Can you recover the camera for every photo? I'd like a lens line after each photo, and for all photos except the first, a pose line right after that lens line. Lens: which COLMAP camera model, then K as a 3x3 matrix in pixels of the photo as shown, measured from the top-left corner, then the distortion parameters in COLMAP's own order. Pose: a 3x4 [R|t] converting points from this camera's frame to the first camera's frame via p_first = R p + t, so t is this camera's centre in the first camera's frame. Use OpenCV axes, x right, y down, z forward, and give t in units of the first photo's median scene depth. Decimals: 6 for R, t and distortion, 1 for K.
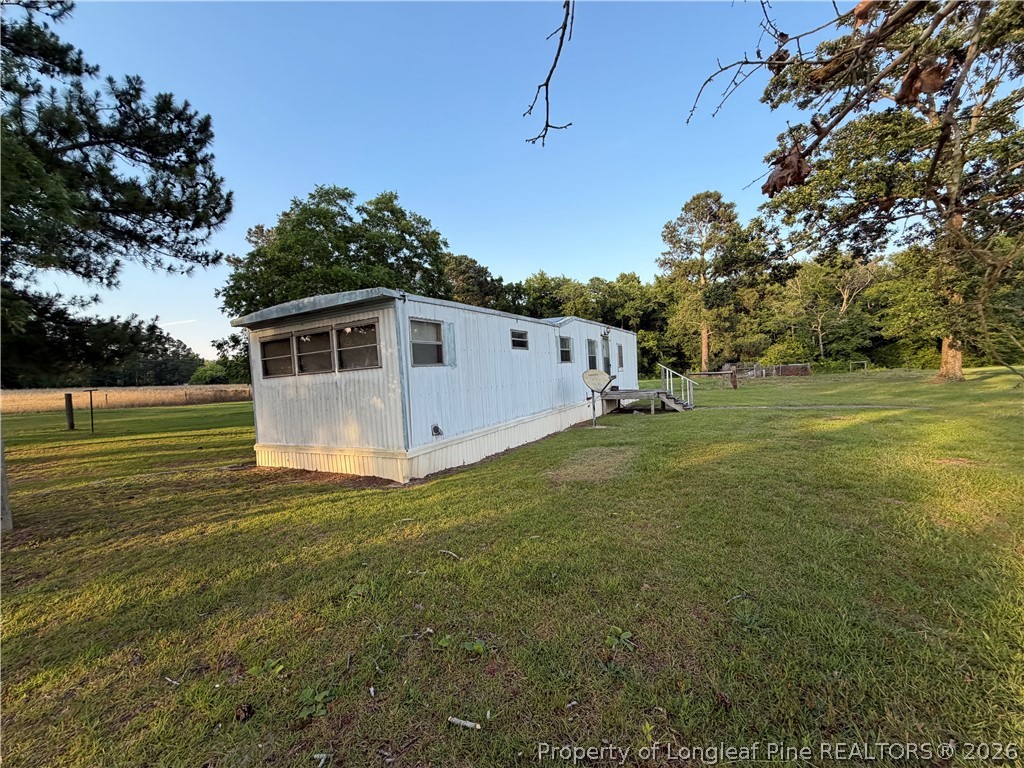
lens RADIAL K [[419.9, 0, 514.5], [0, 419.9, 384.7], [0, 0, 1]] dist [0.011473, -0.000398]
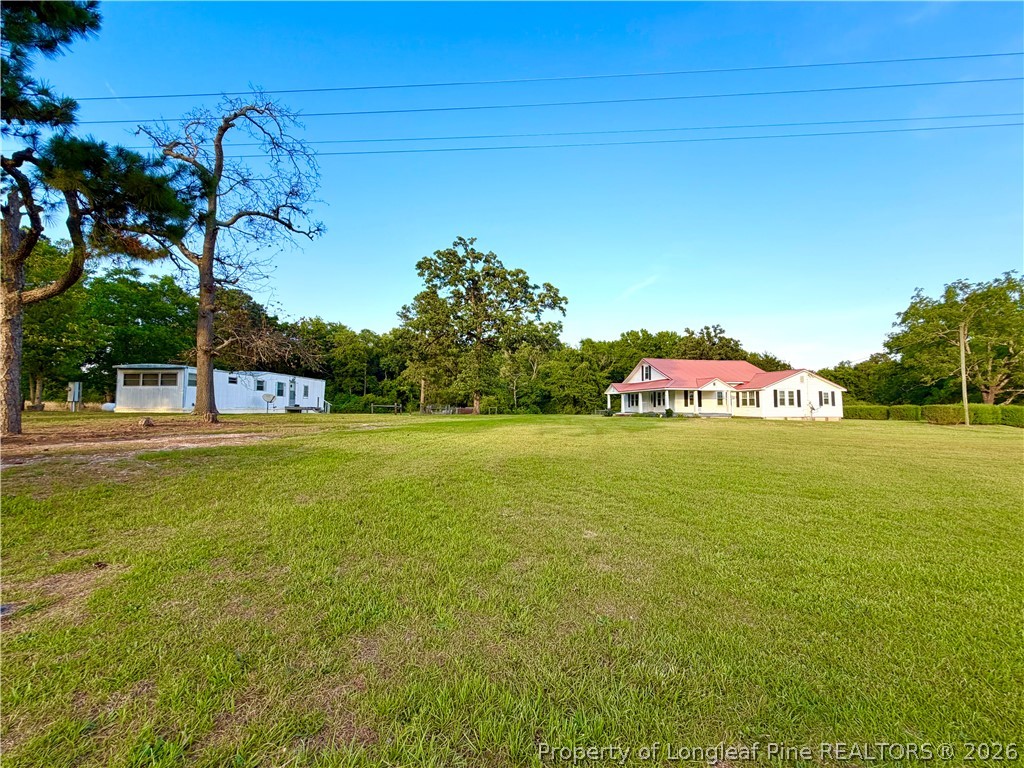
lens RADIAL K [[419.9, 0, 507.0], [0, 419.9, 381.3], [0, 0, 1]] dist [0.011473, -0.000398]
pose [[0.894981, 0.089715, 0.436991, 0.227766], [-0.042405, 0.992242, -0.116862, 0.081847], [-0.444085, 0.086059, 0.891842, -1.265658]]
